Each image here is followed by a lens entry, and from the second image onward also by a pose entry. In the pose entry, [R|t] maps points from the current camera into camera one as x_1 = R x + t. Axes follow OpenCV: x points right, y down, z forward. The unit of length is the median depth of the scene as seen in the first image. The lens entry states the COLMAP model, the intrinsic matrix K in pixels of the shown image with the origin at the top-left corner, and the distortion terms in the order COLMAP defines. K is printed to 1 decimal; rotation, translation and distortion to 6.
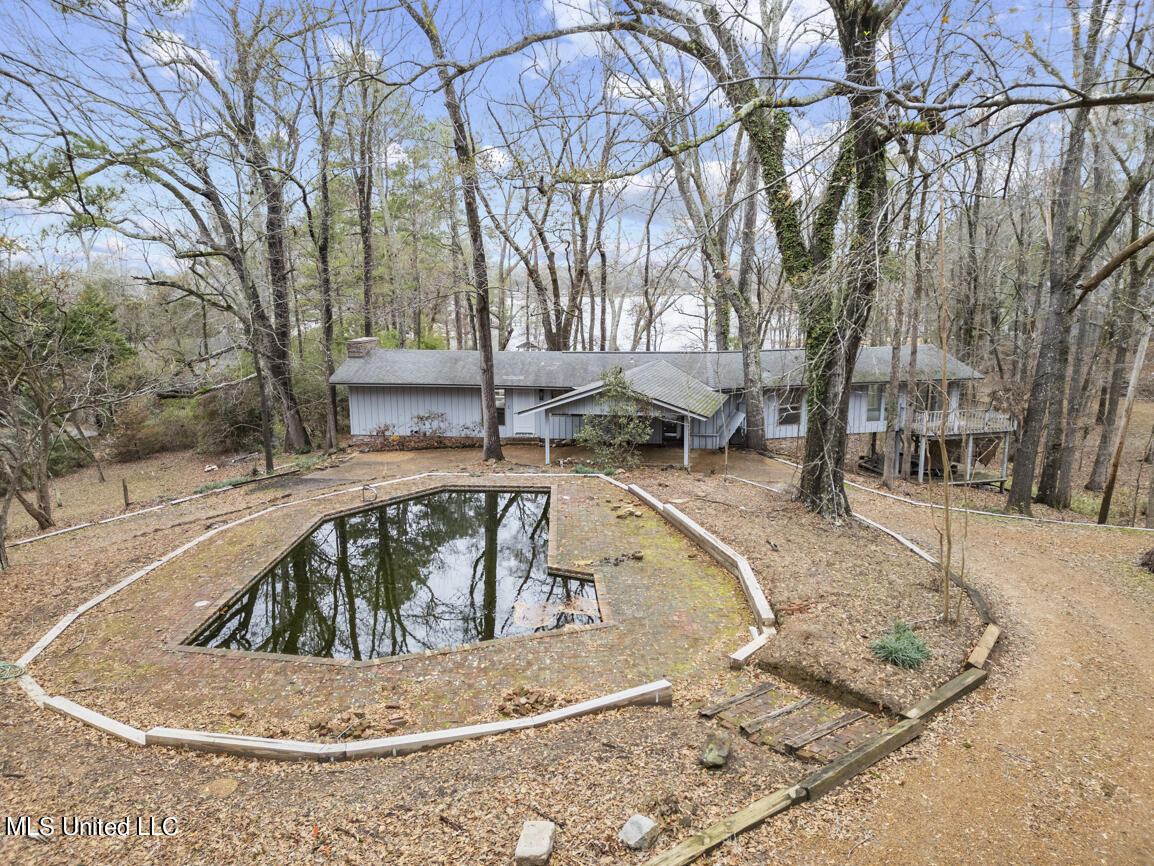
lens RADIAL K [[802.9, 0, 577.0], [0, 802.9, 433.0], [0, 0, 1]] dist [0.073235, -0.065820]
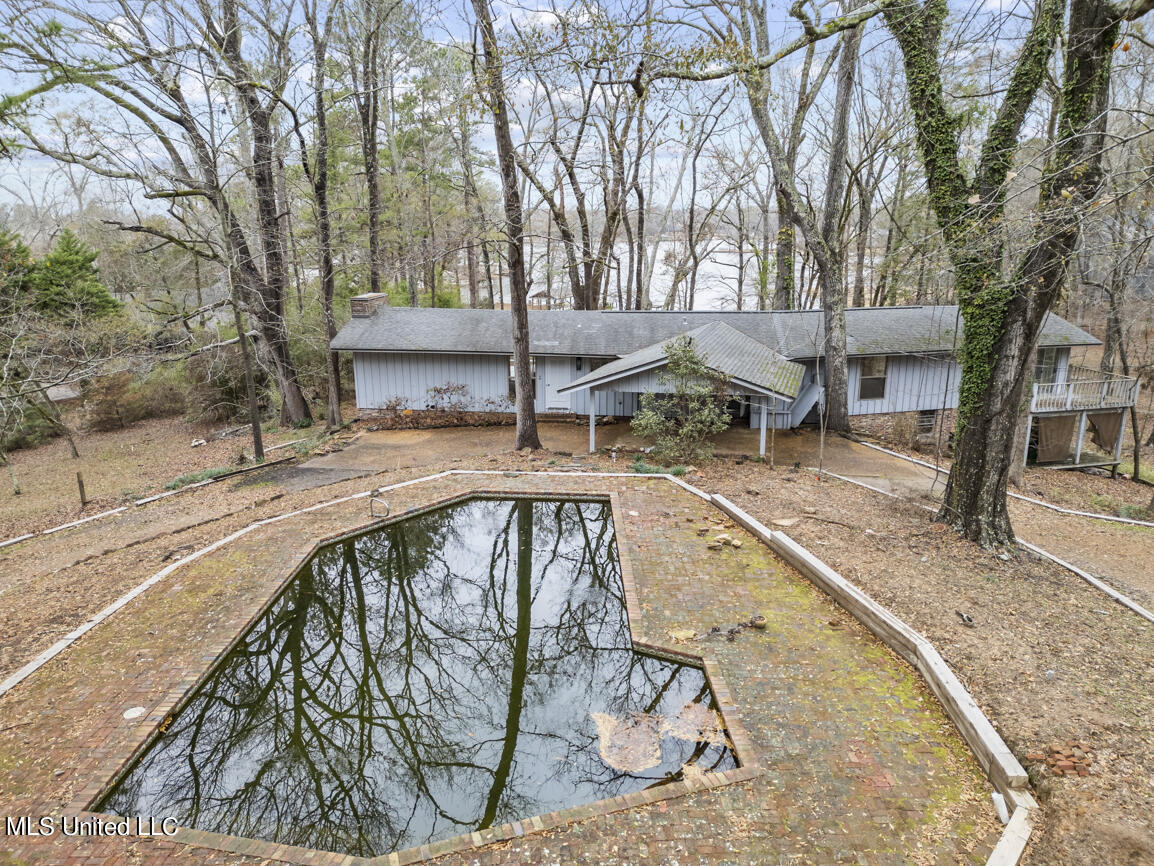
lens RADIAL K [[802.9, 0, 577.0], [0, 802.9, 433.0], [0, 0, 1]] dist [0.073235, -0.065820]
pose [[0.999939, 0.004212, -0.010241, -0.037509], [-0.003541, 0.997906, 0.064591, -0.028719], [0.010492, -0.064550, 0.997859, 0.146694]]
